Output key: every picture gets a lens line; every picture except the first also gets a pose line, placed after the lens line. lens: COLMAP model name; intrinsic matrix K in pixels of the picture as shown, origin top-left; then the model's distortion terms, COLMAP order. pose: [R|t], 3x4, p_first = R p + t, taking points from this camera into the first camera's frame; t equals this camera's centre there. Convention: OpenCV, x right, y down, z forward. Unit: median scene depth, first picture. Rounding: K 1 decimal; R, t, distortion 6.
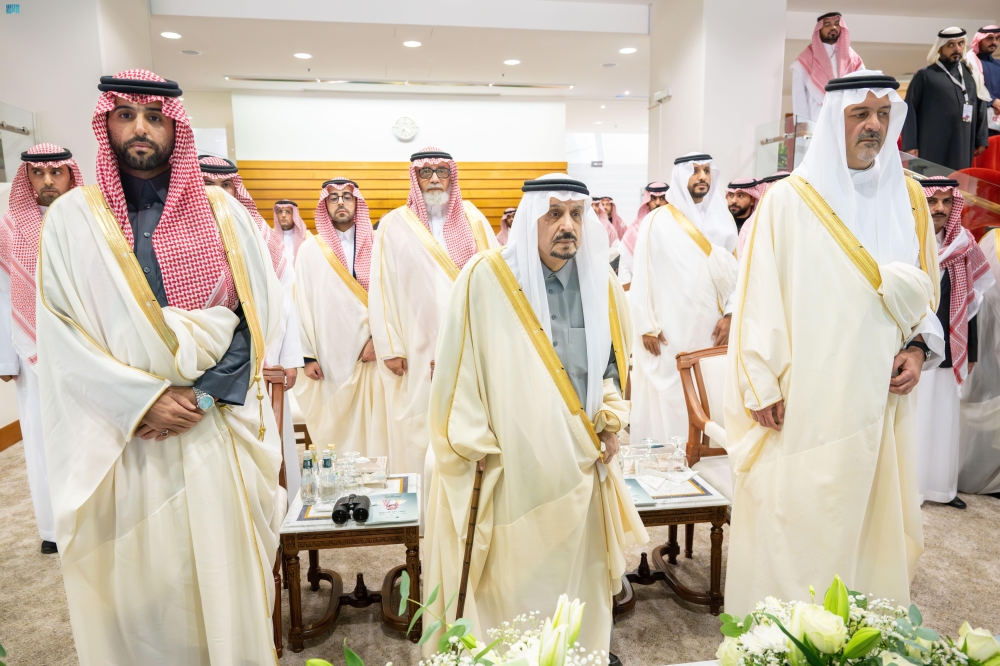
lens RADIAL K [[681.7, 0, 500.1], [0, 681.7, 330.9], [0, 0, 1]] dist [0.002334, -0.000313]
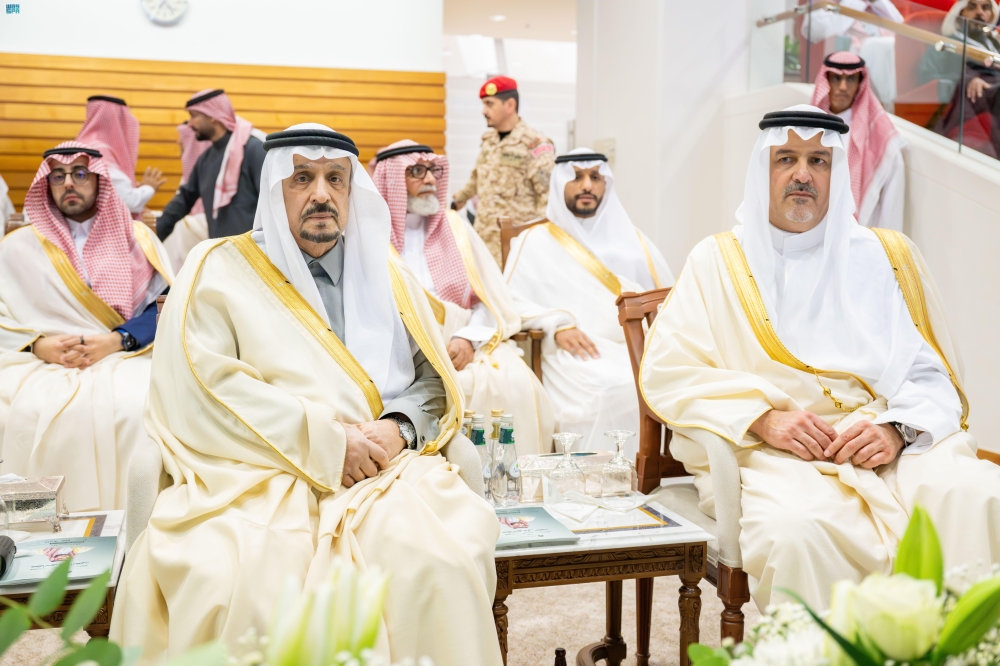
lens RADIAL K [[1129.6, 0, 500.7], [0, 1129.6, 333.4], [0, 0, 1]] dist [-0.003123, 0.000000]
pose [[0.990700, 0.004339, 0.135992, 0.039276], [0.004363, 0.997964, -0.063628, 0.122614], [-0.135992, 0.063629, 0.988665, 0.103227]]
